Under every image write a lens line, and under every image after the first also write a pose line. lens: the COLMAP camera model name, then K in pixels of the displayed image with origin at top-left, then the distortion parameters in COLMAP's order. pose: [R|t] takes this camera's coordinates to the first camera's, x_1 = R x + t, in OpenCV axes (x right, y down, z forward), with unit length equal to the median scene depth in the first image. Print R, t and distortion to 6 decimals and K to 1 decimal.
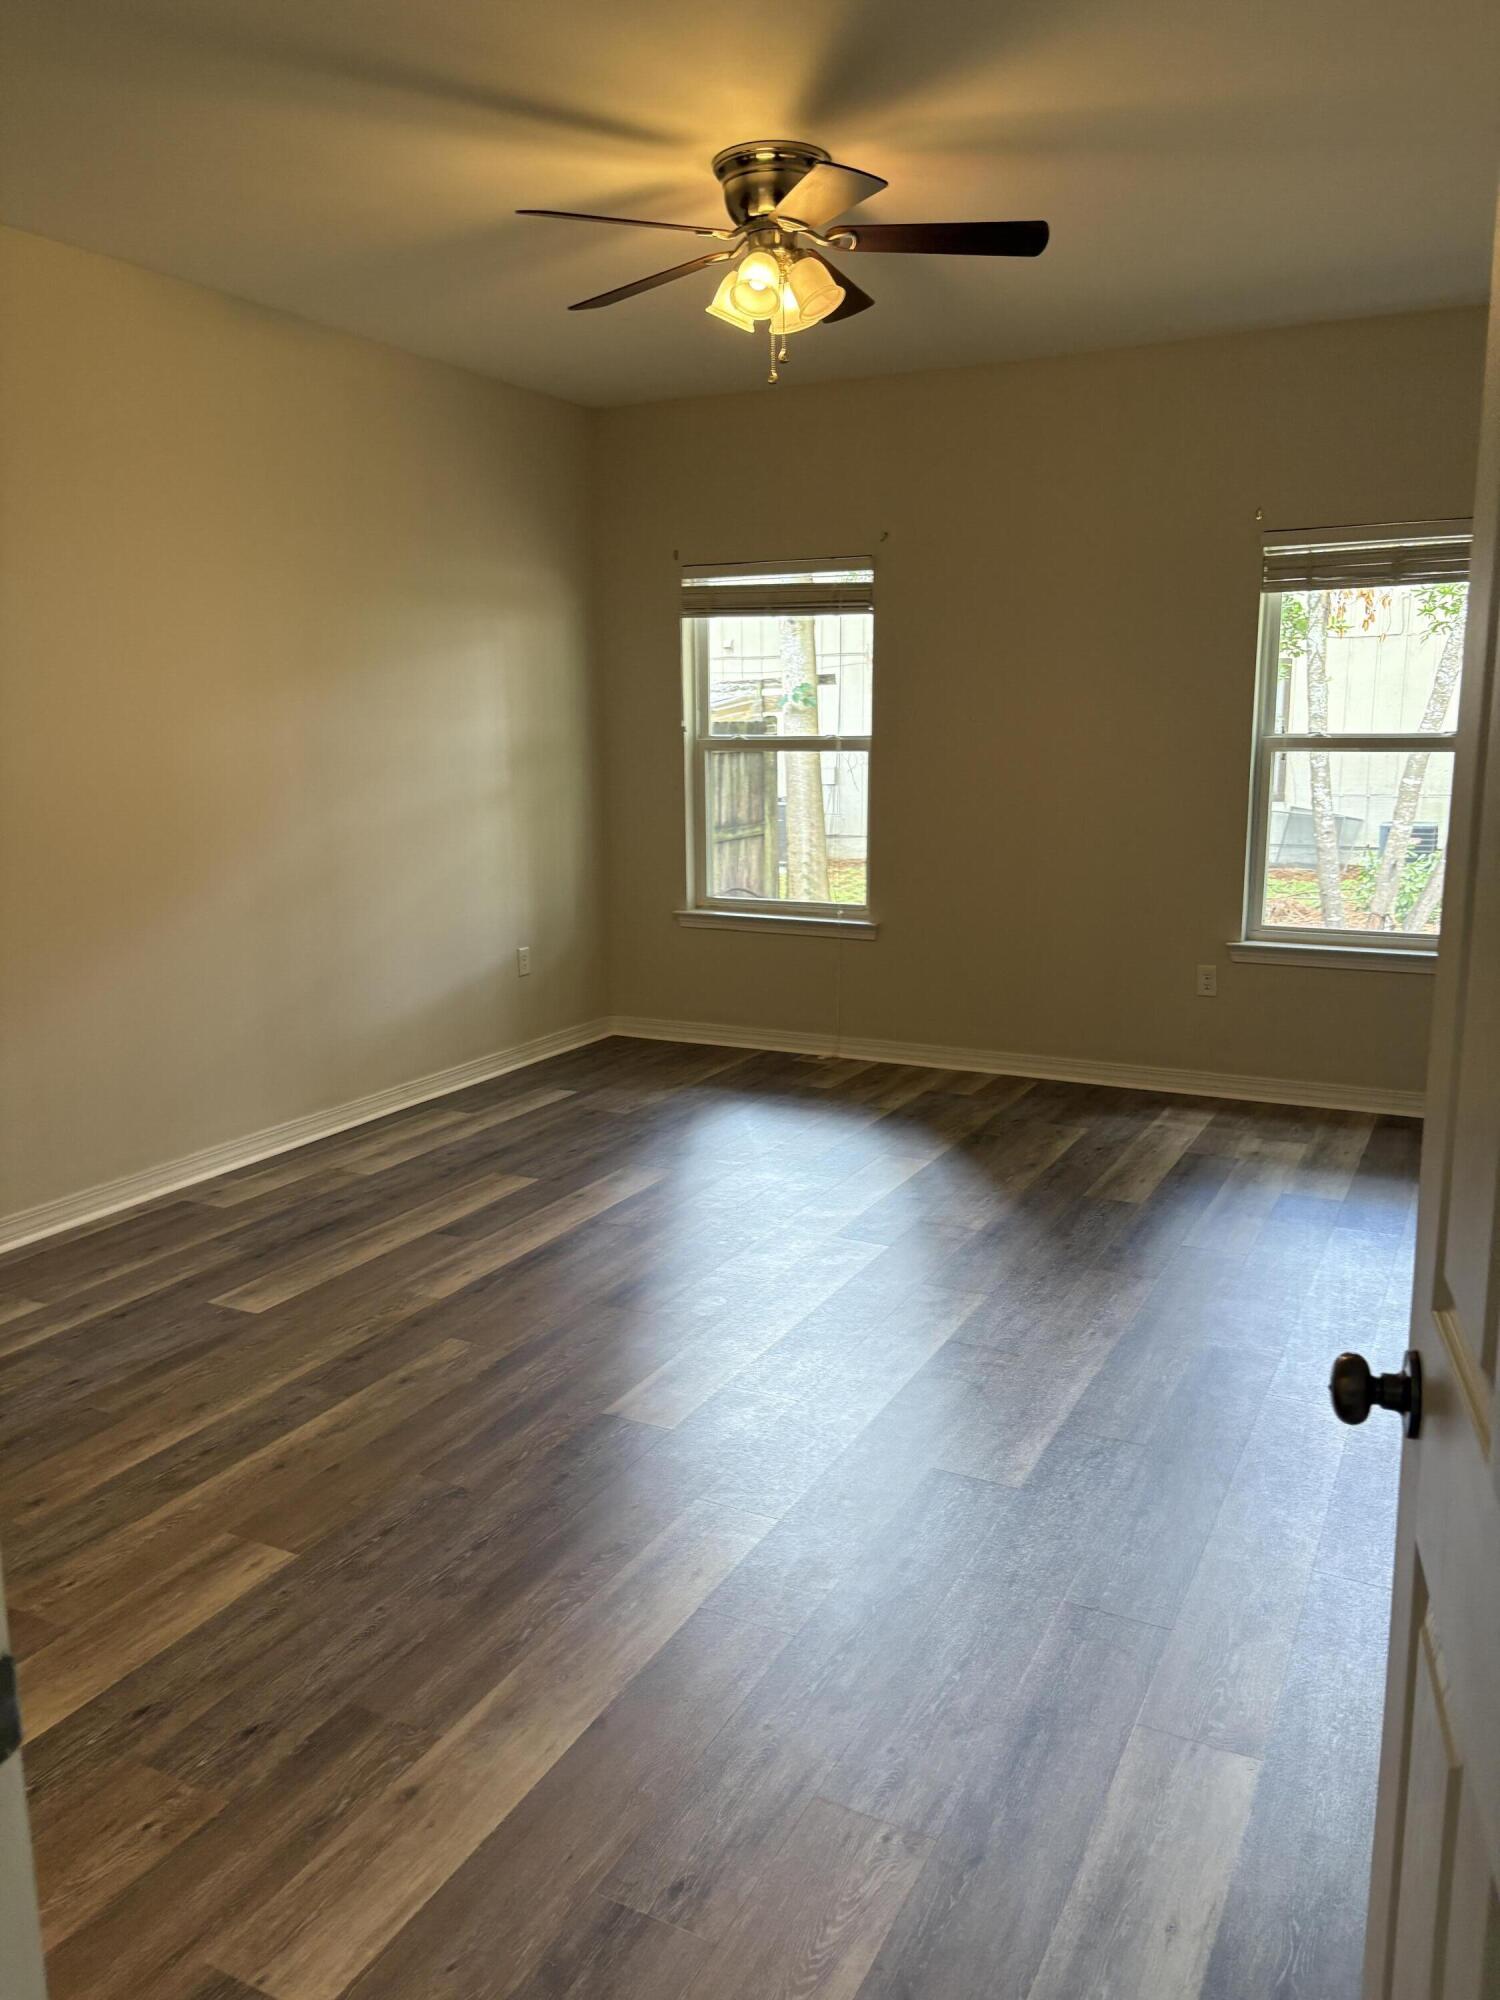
lens RADIAL K [[1491.9, 0, 750.0], [0, 1491.9, 1000.0], [0, 0, 1]] dist [0.016696, -0.004286]
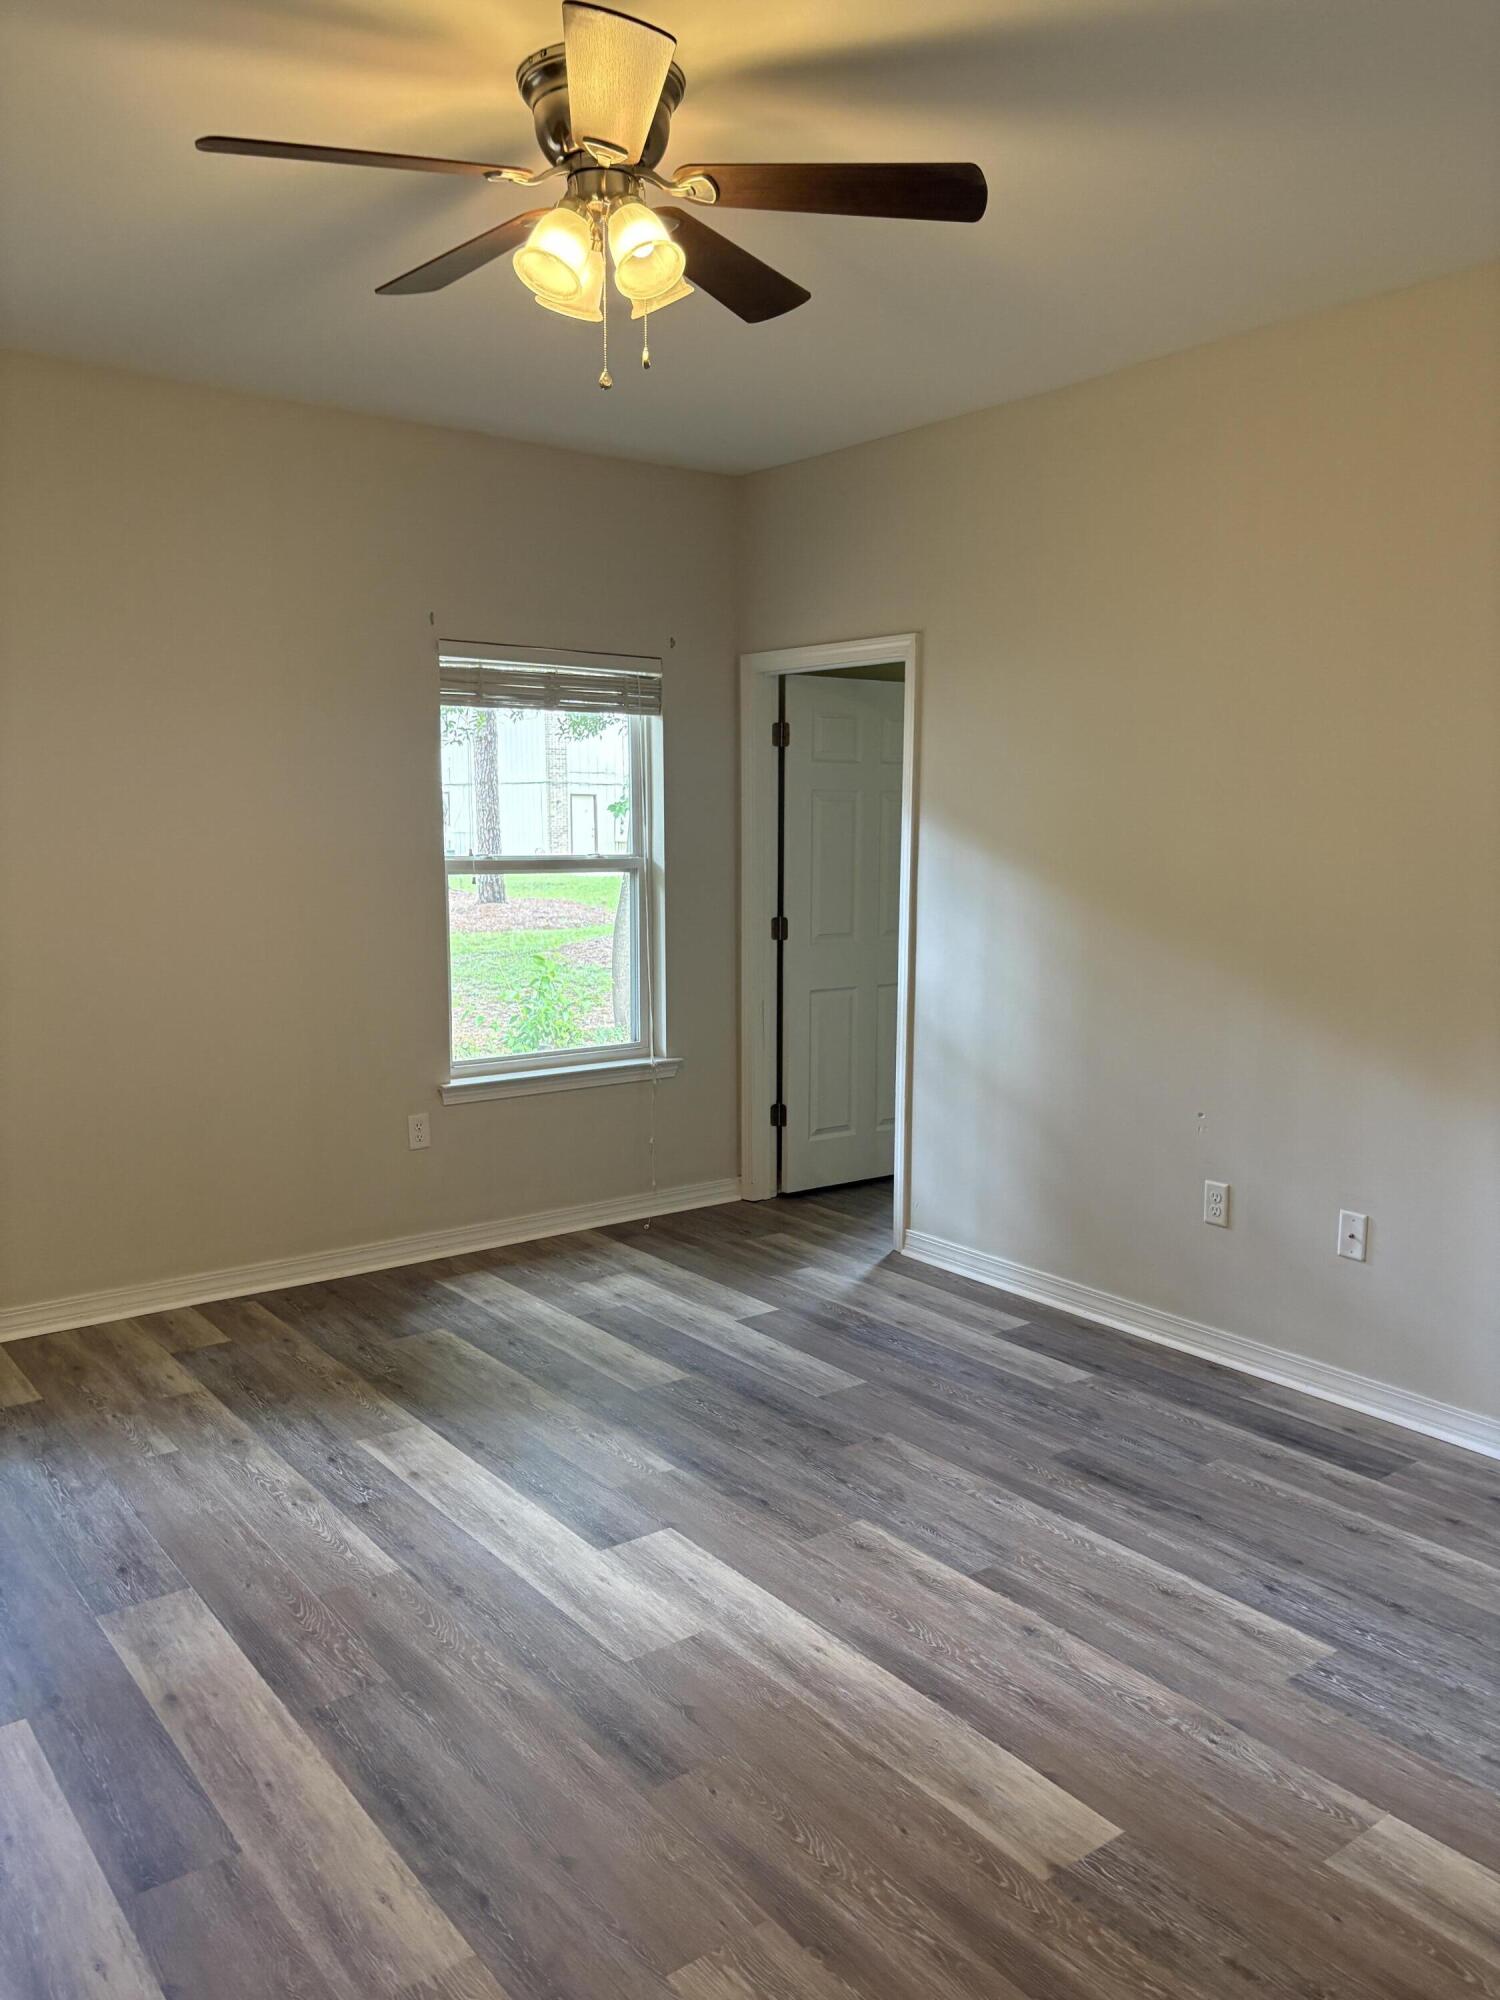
lens RADIAL K [[1507.4, 0, 734.6], [0, 1507.4, 994.0], [0, 0, 1]] dist [0.044248, -0.047484]
pose [[0.433013, -0.095422, 0.896323, -0.582013], [0.161658, 0.986480, 0.026923, -0.124288], [-0.886773, 0.133240, 0.442584, 0.606732]]
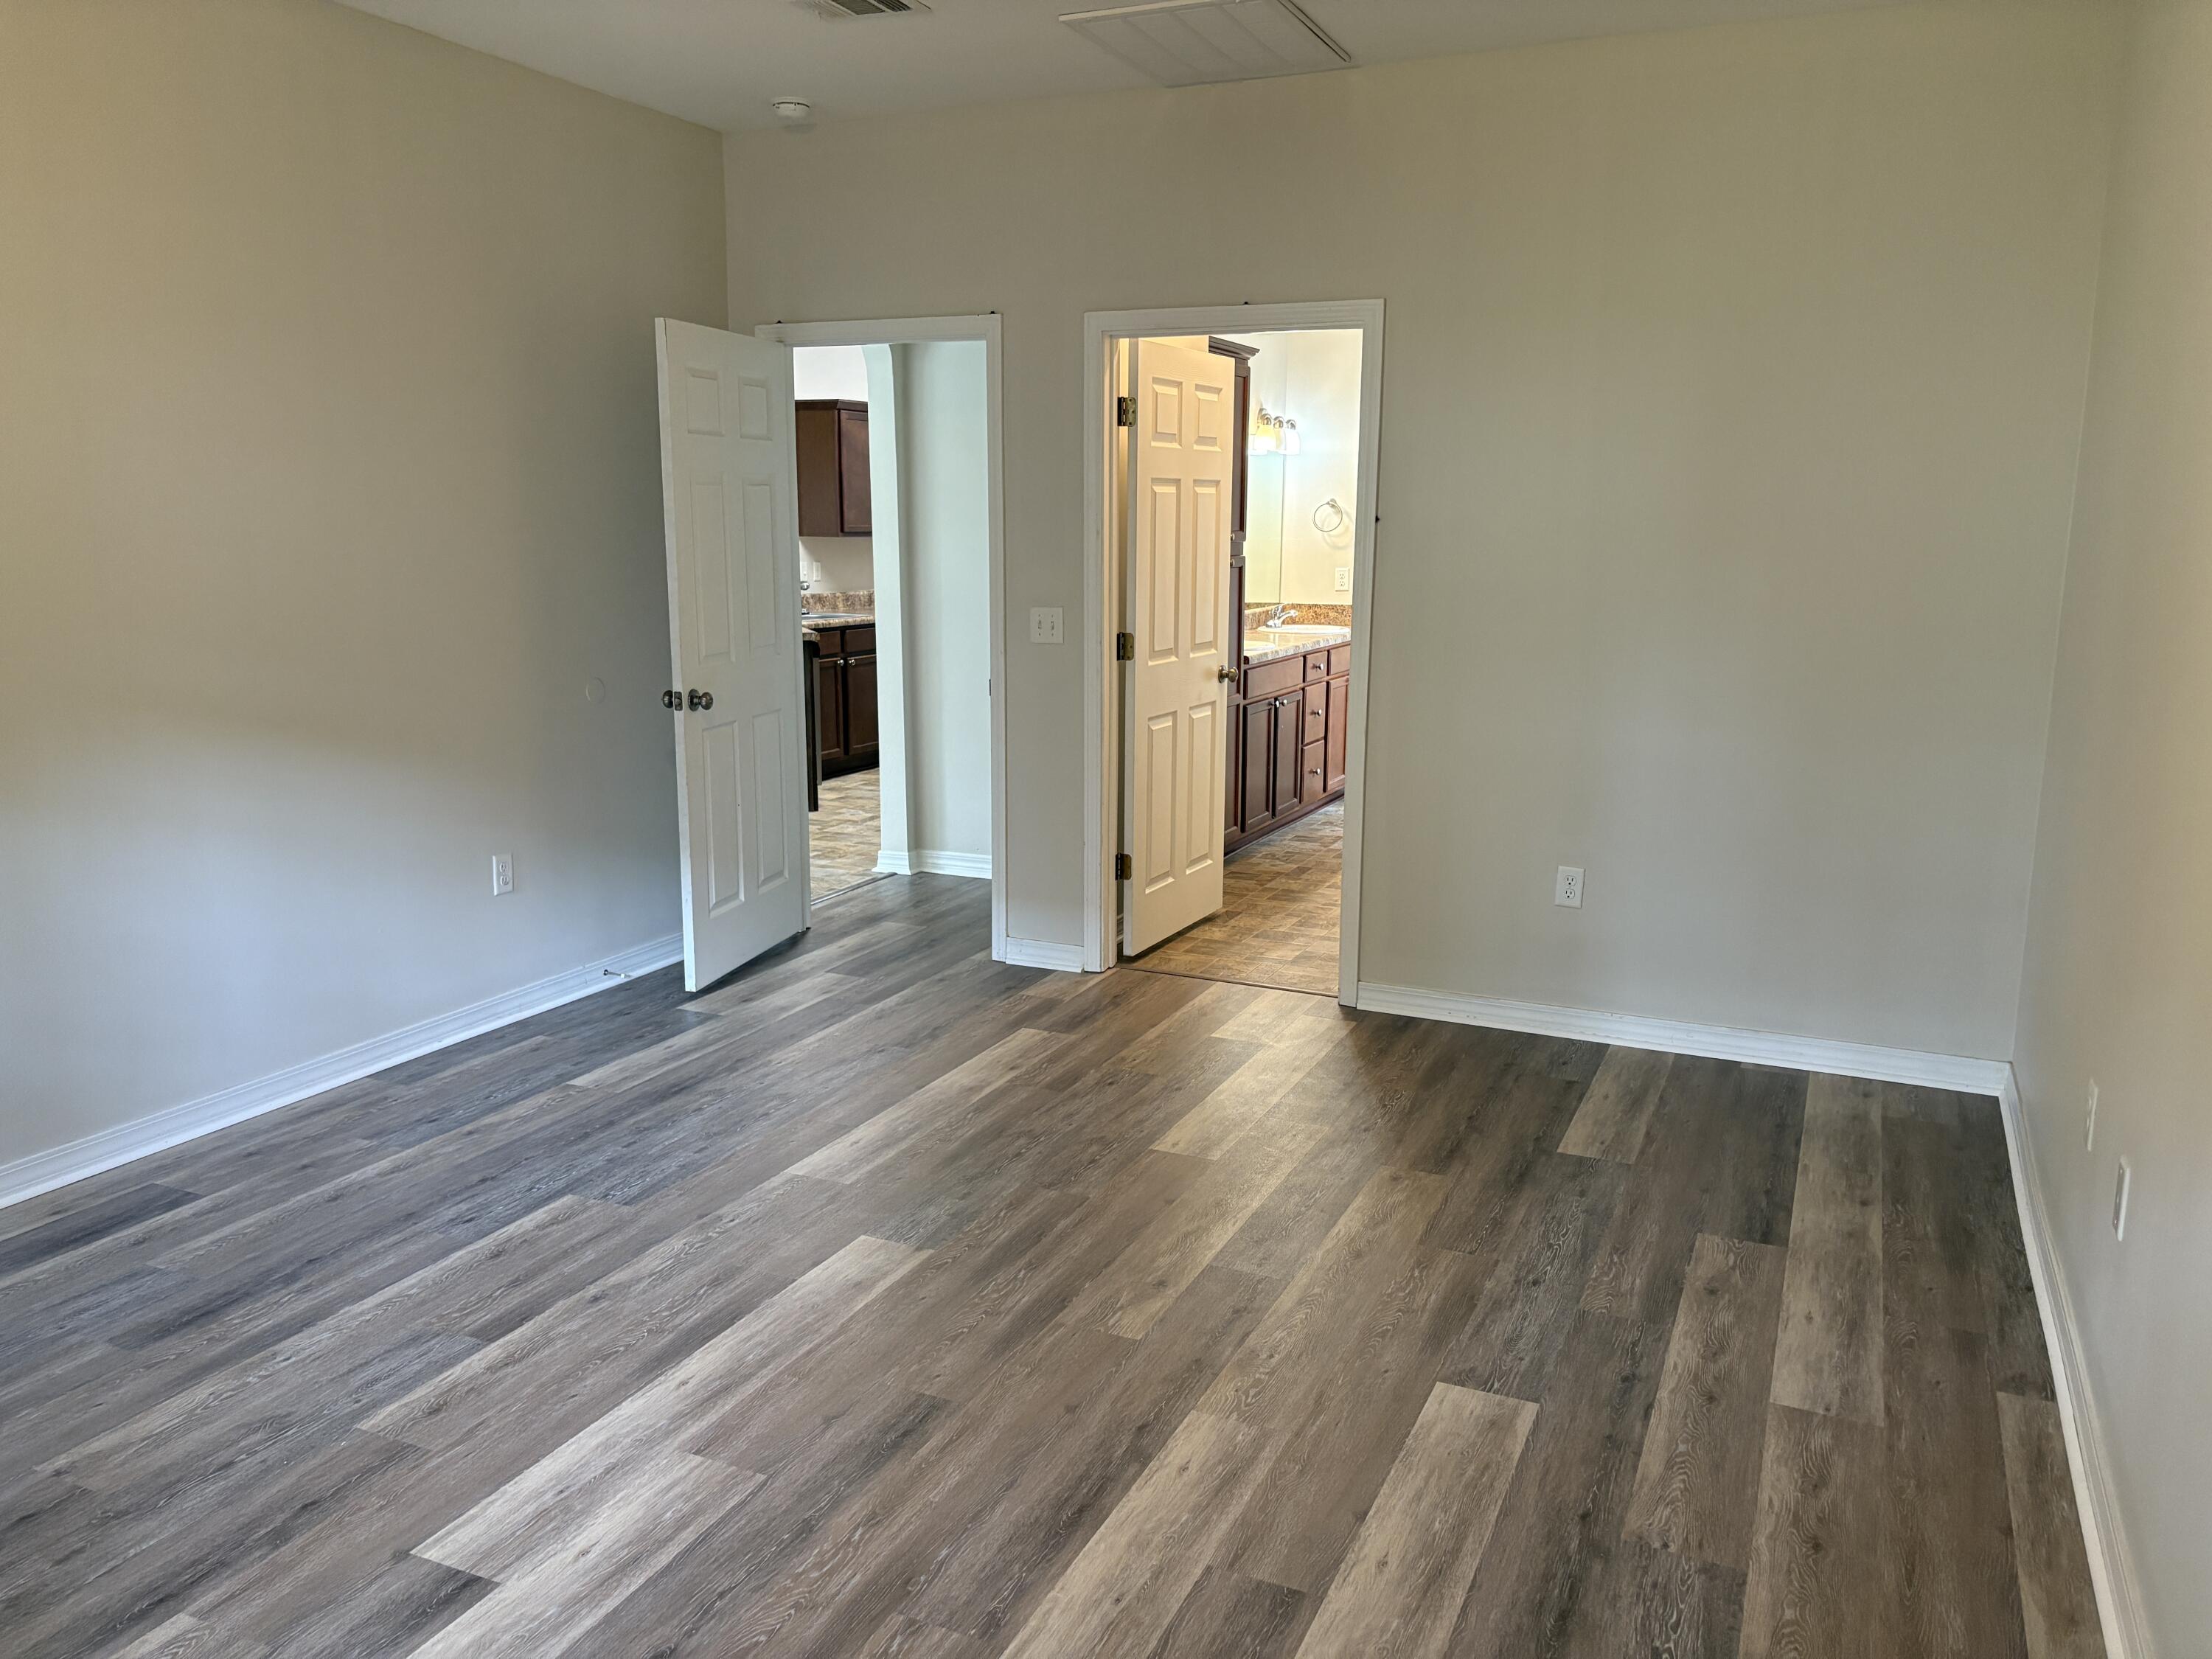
lens RADIAL K [[1667.2, 0, 1110.6], [0, 1667.2, 826.0], [0, 0, 1]] dist [0.044248, -0.047484]
pose [[-0.998820, 0.014931, -0.046203, -0.132681], [-0.002894, 0.931546, 0.363612, -0.298927], [0.048469, 0.363317, -0.930404, 1.518617]]
